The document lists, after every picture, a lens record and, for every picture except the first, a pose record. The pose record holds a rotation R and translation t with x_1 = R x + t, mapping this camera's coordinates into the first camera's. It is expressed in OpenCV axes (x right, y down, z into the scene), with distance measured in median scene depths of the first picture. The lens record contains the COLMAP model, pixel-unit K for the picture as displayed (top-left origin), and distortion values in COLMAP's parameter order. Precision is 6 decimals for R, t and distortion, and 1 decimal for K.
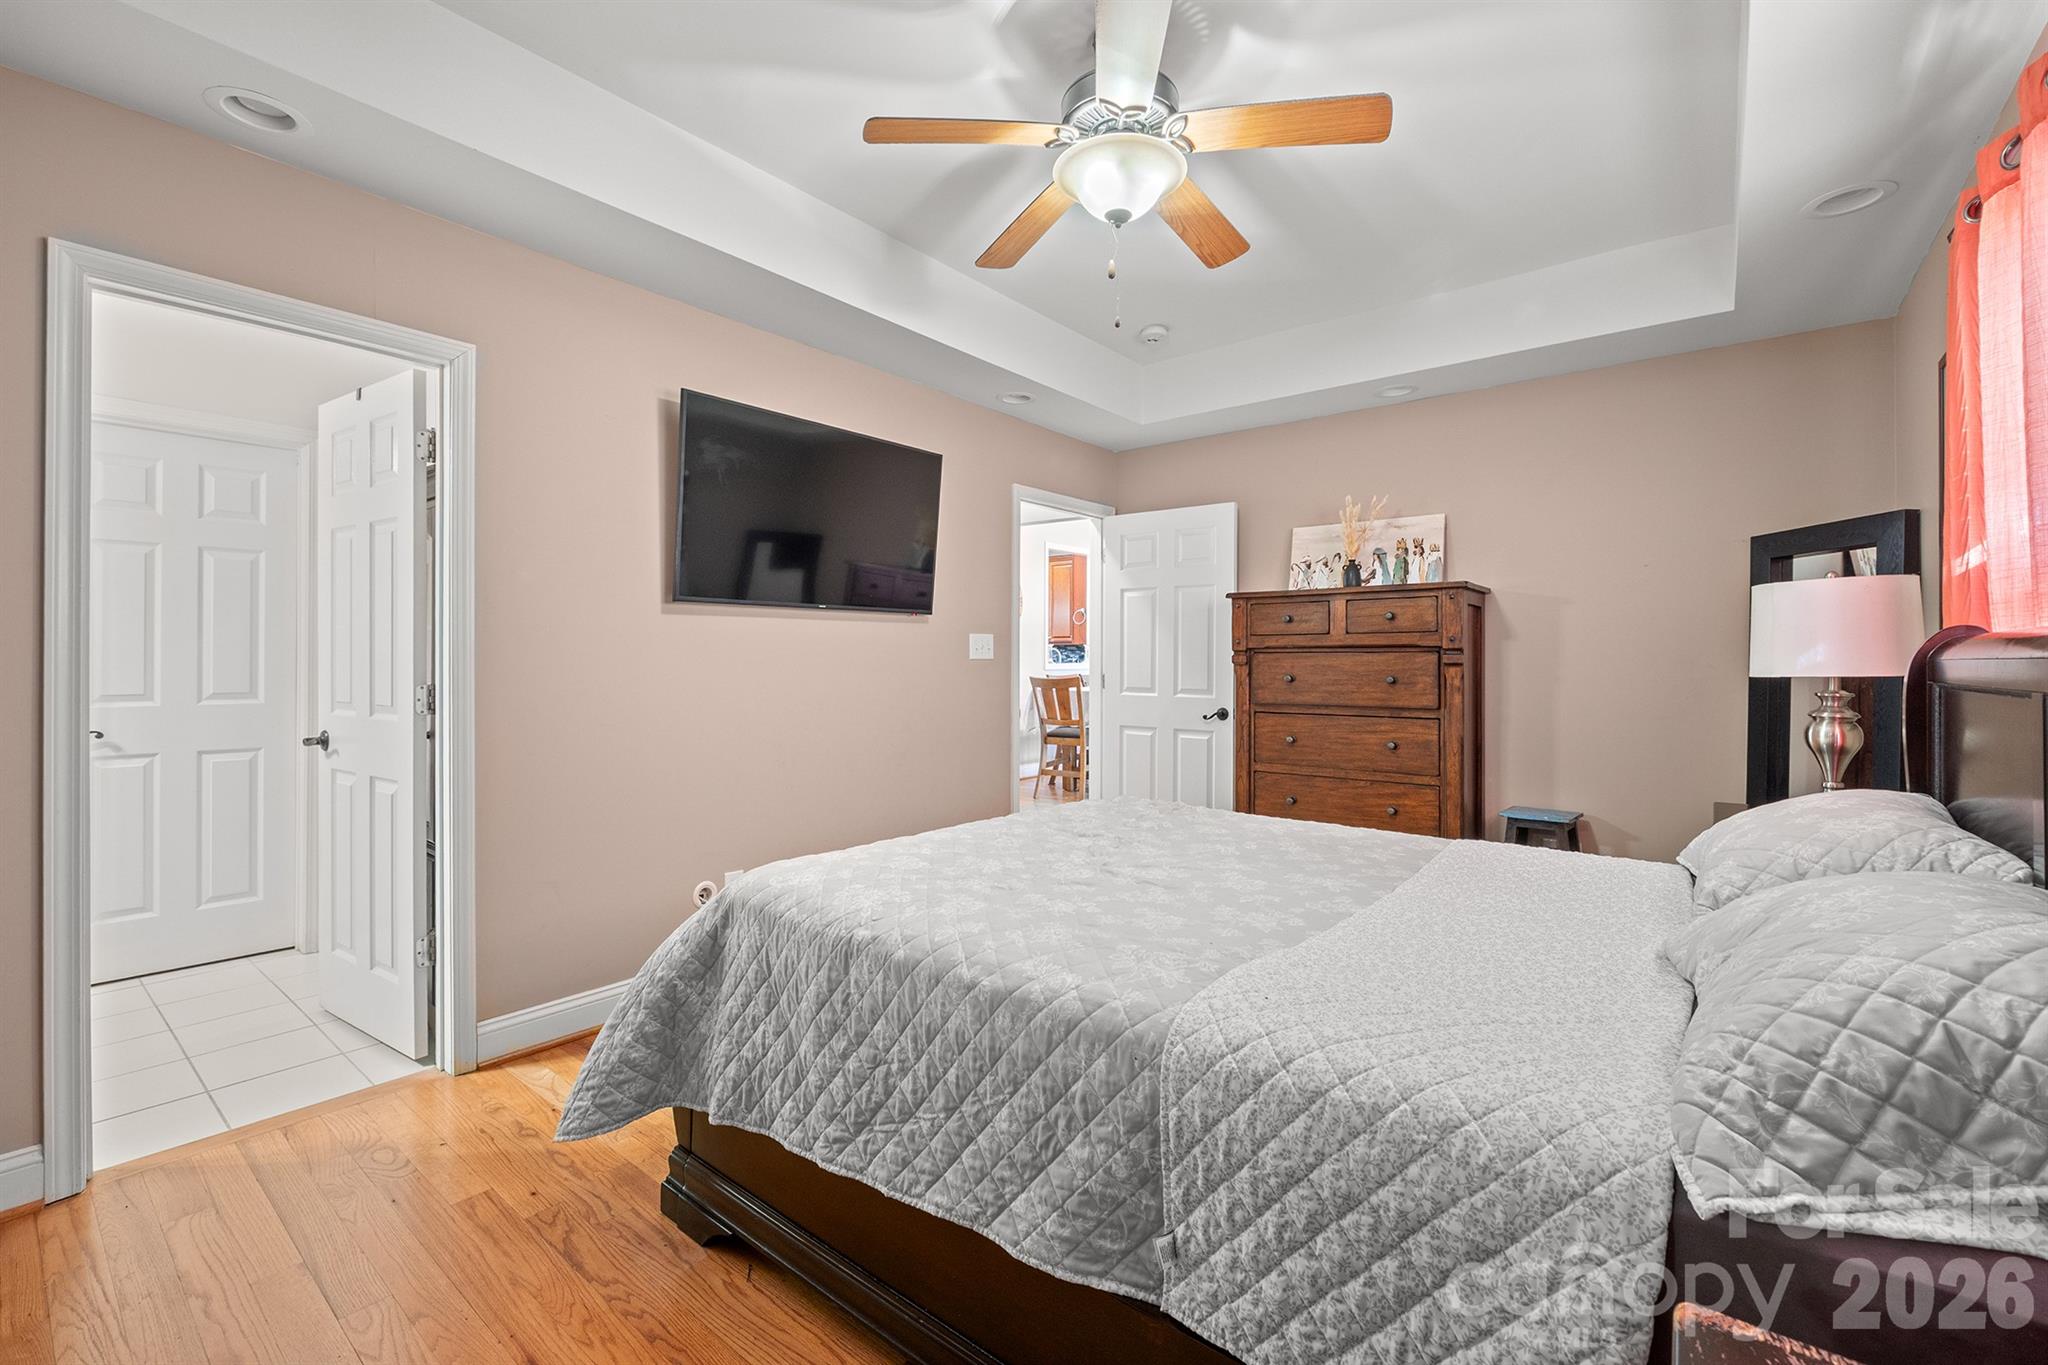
lens RADIAL K [[864.3, 0, 1034.6], [0, 864.3, 663.3], [0, 0, 1]] dist [-0.008713, -0.000692]
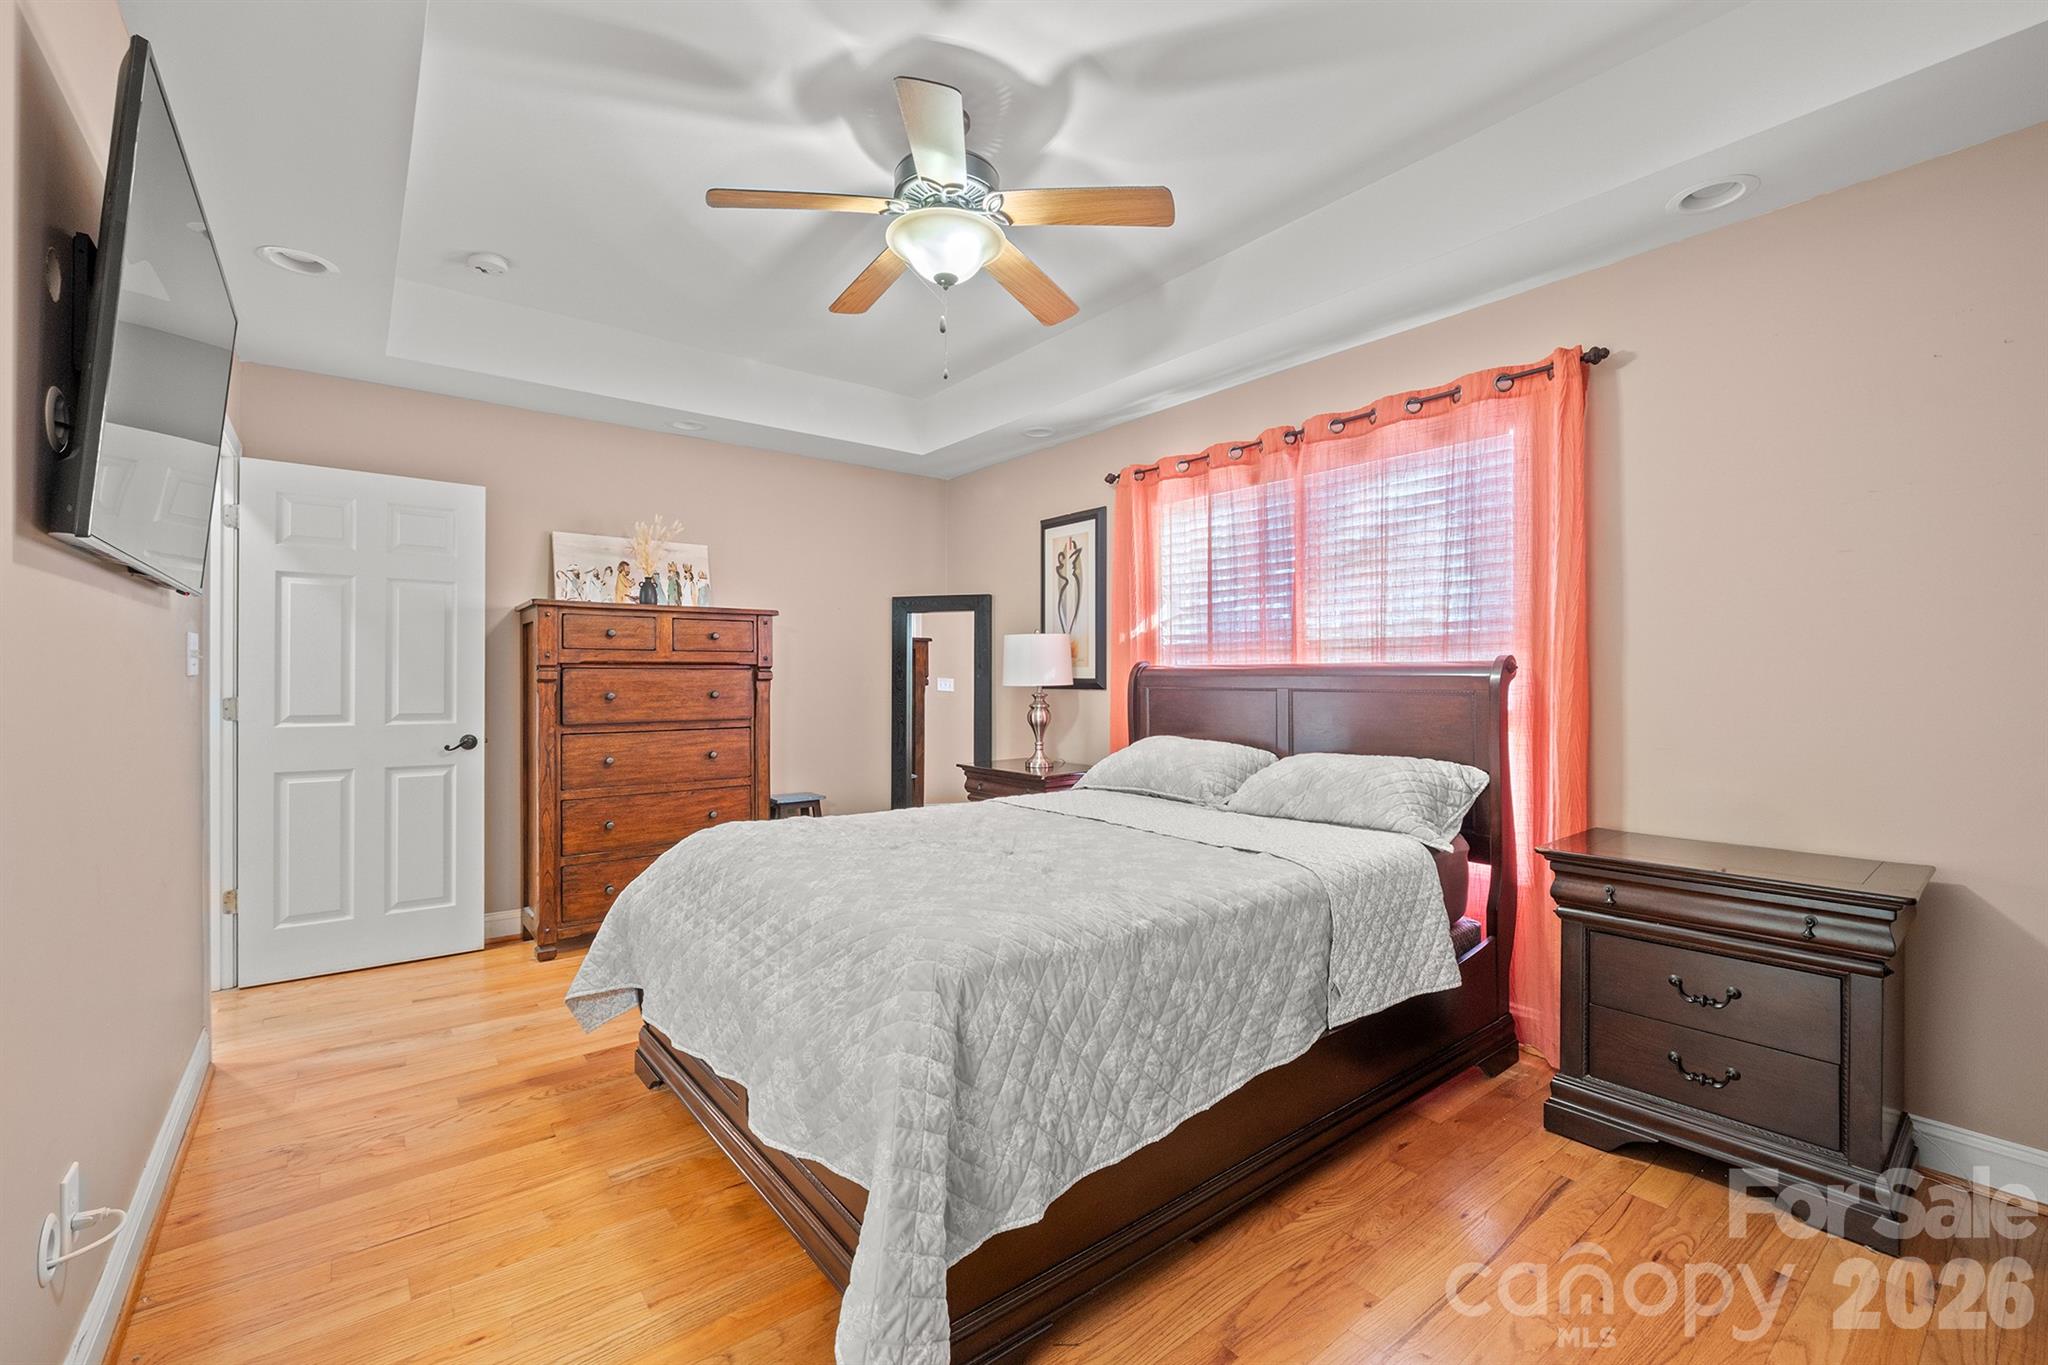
lens RADIAL K [[864.3, 0, 1009.7], [0, 864.3, 676.2], [0, 0, 1]] dist [-0.008713, -0.000692]
pose [[0.229300, -0.001884, 0.973354, -0.553139], [0.002350, 0.999996, 0.001382, -0.004540], [-0.973353, 0.001971, 0.229304, 0.376933]]
